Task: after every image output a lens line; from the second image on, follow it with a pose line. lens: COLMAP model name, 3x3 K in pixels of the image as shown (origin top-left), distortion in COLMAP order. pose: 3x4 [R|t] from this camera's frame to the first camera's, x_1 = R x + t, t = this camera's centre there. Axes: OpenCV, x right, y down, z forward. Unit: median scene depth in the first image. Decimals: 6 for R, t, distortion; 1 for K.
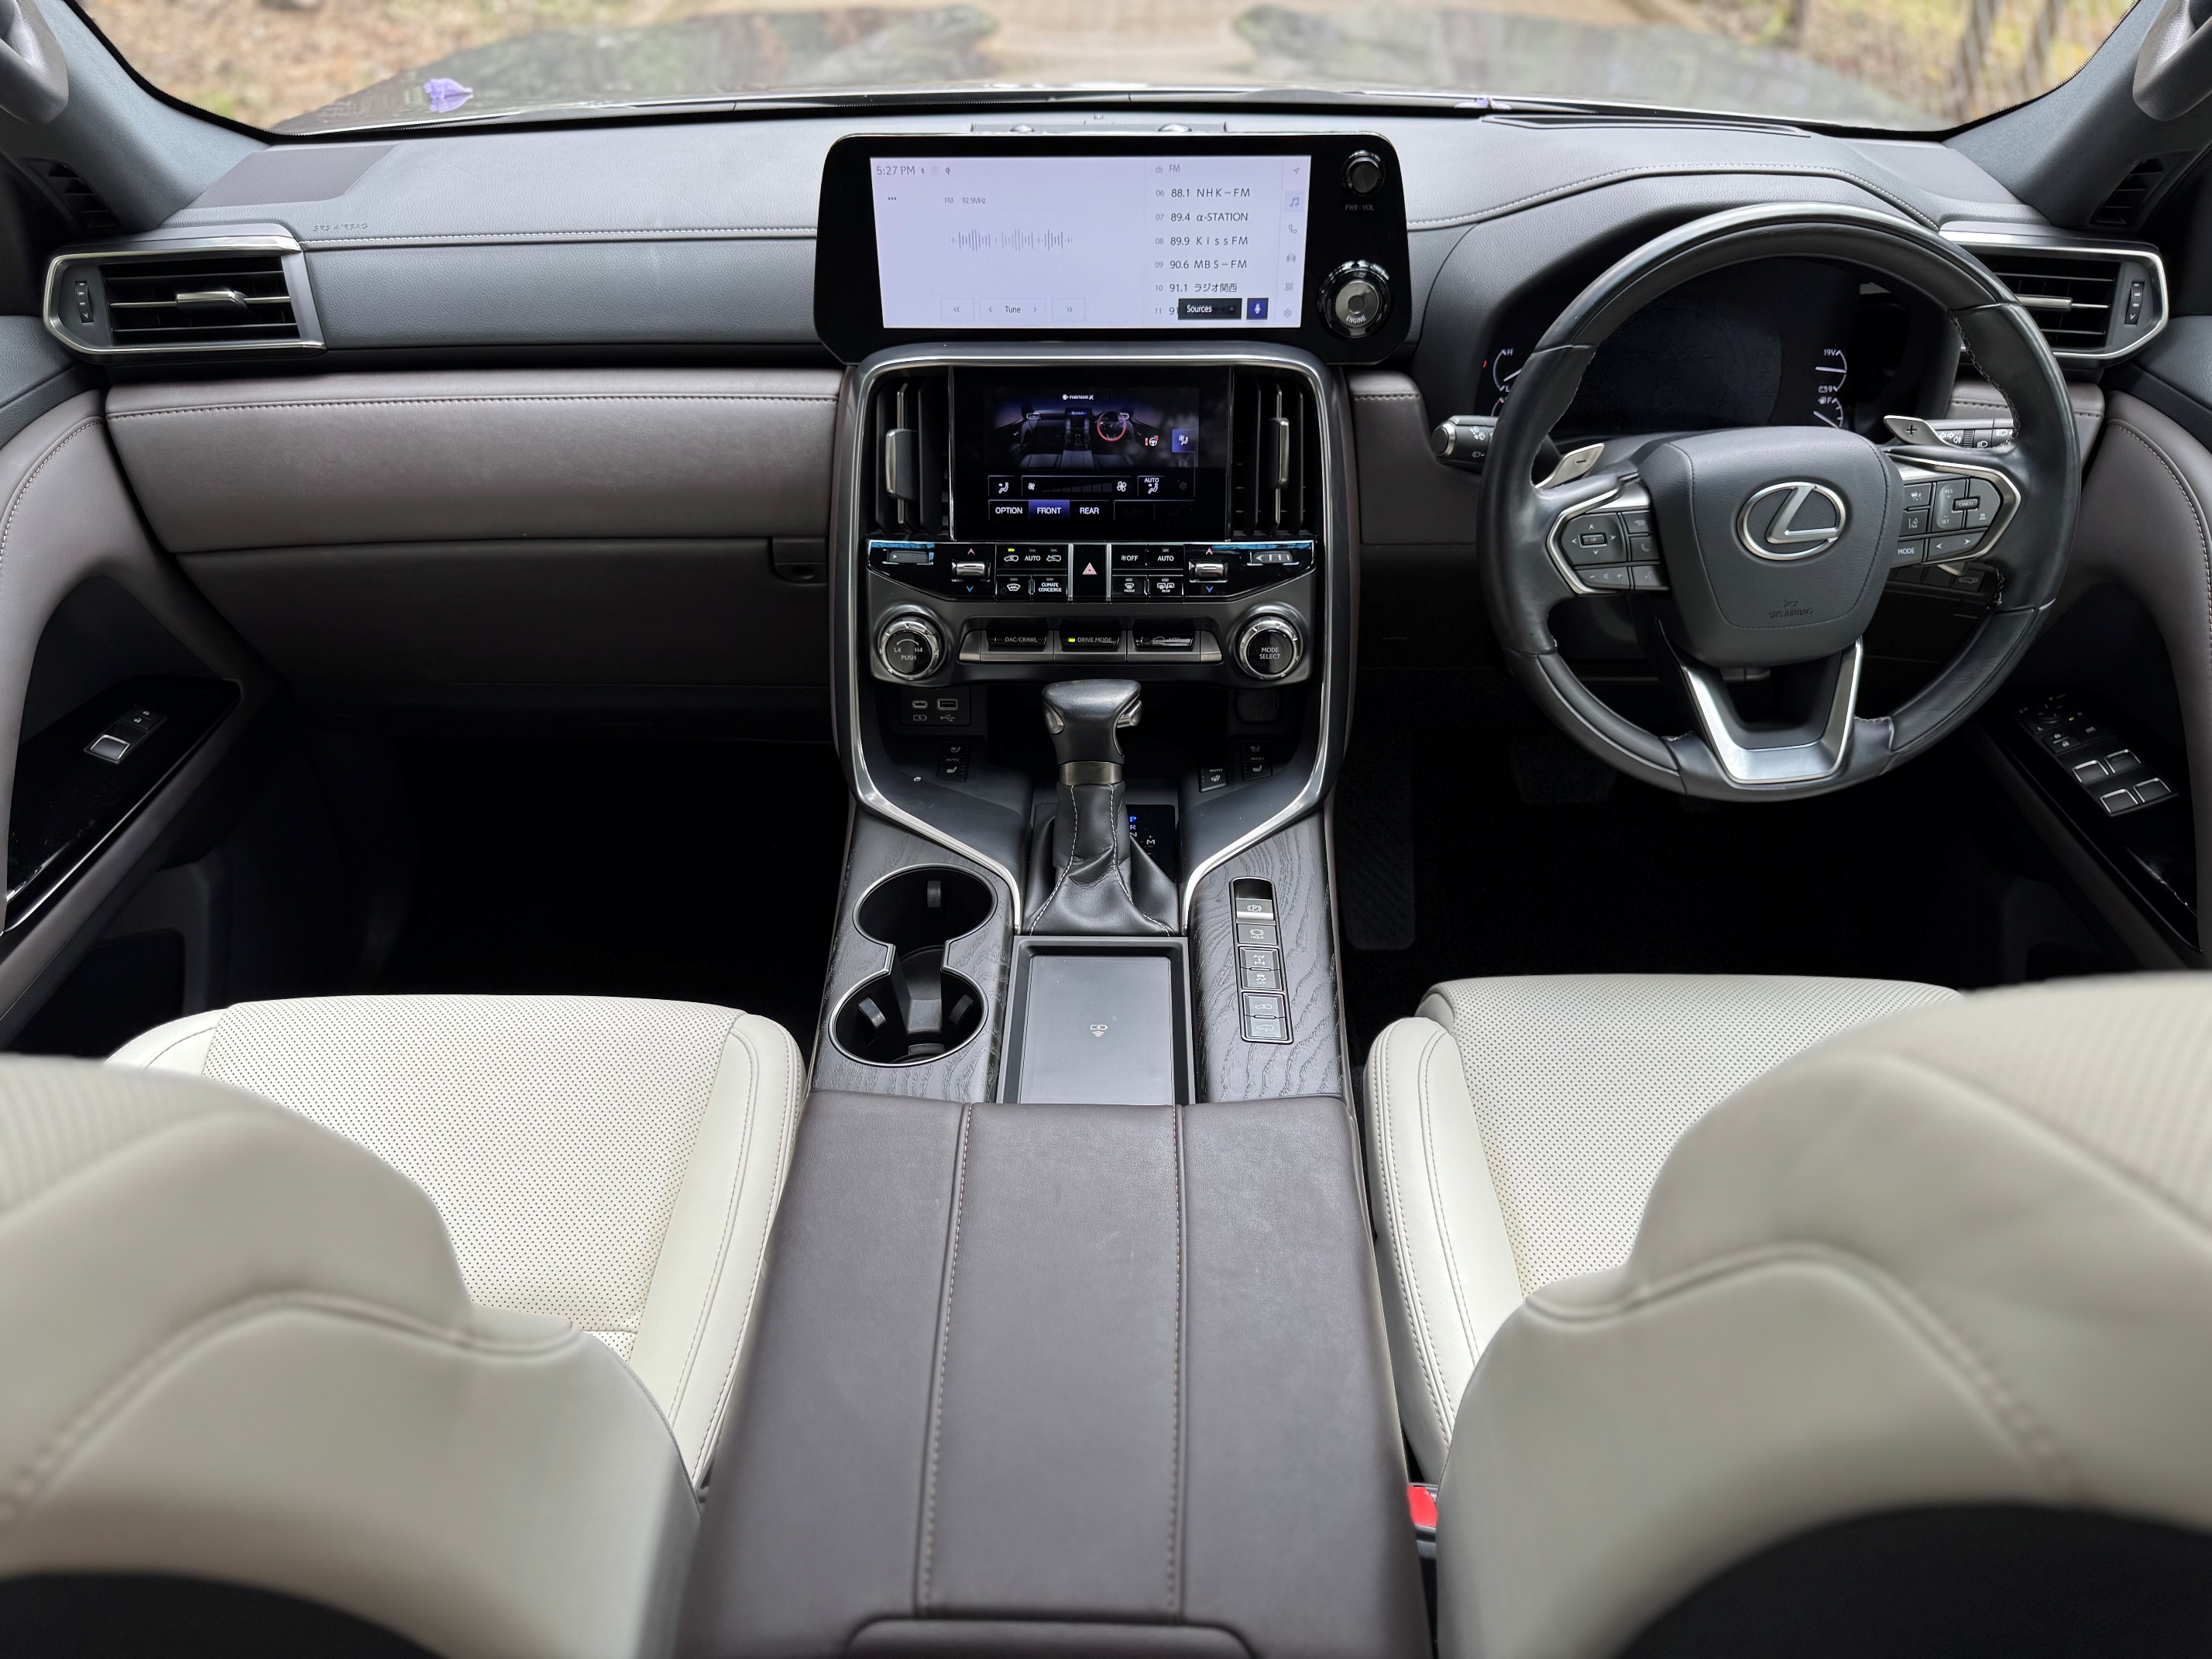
lens RADIAL K [[1587.9, 0, 1106.0], [0, 1587.9, 829.5], [0, 0, 1]] dist [-0.000706, 0.000003]
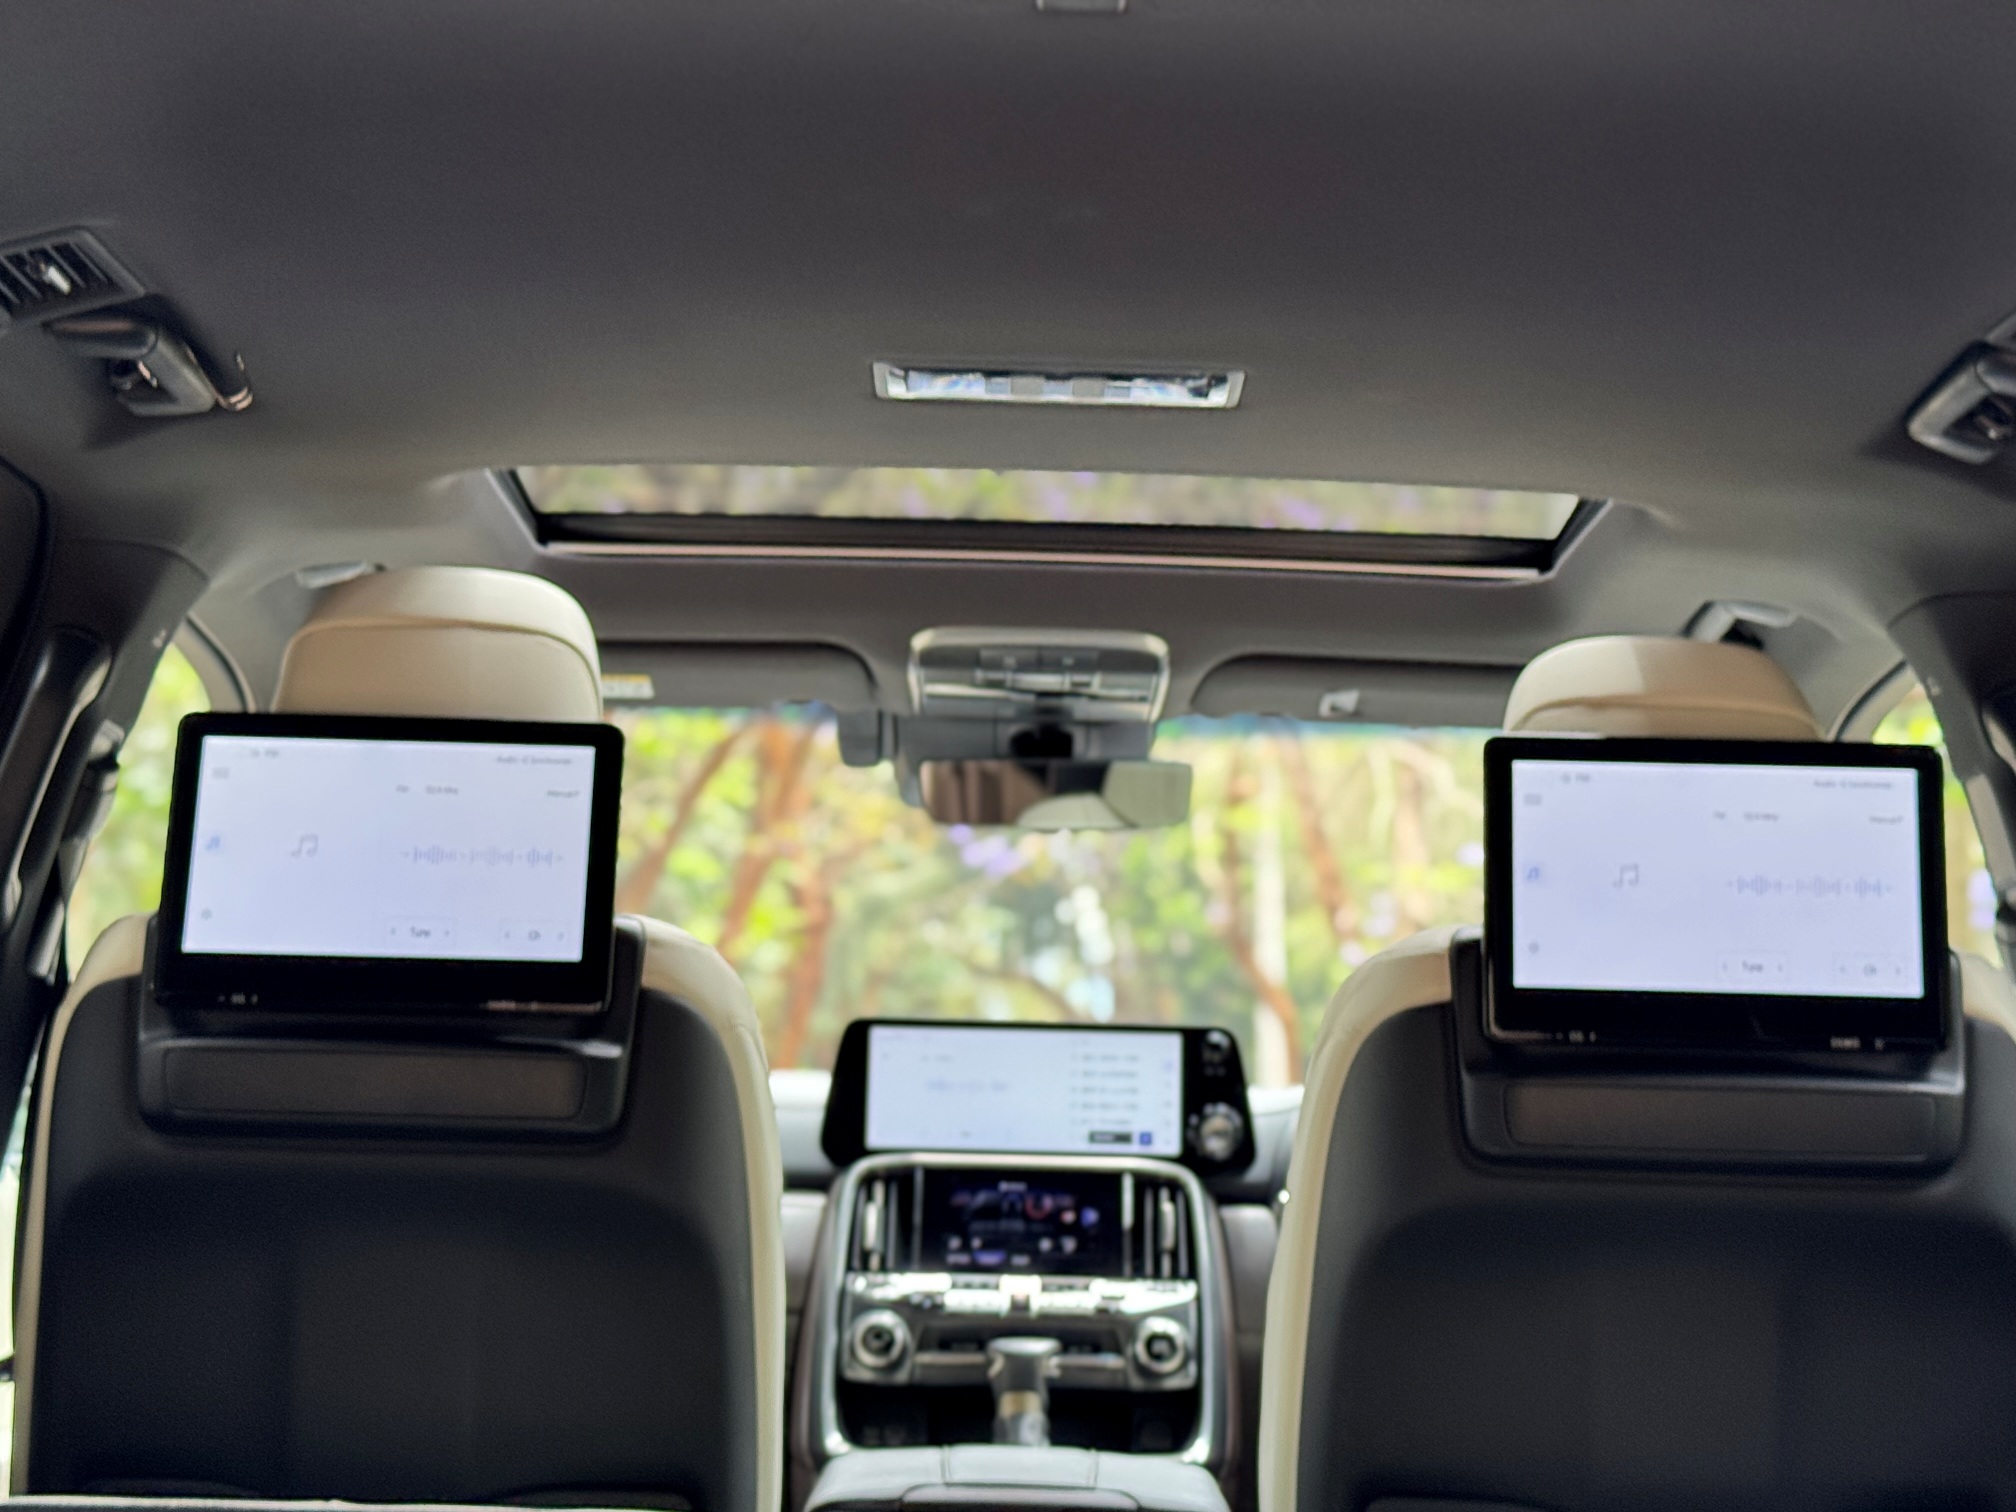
lens RADIAL K [[3399.8, 0, 1008.0], [0, 3399.8, 756.0], [0, 0, 1]] dist [0.000578, -0.001532]
pose [[0.999337, 0.031199, 0.018763, -0.087132], [-0.007875, 0.688415, -0.725275, 1.552653], [-0.035545, 0.724646, 0.688204, -1.231629]]
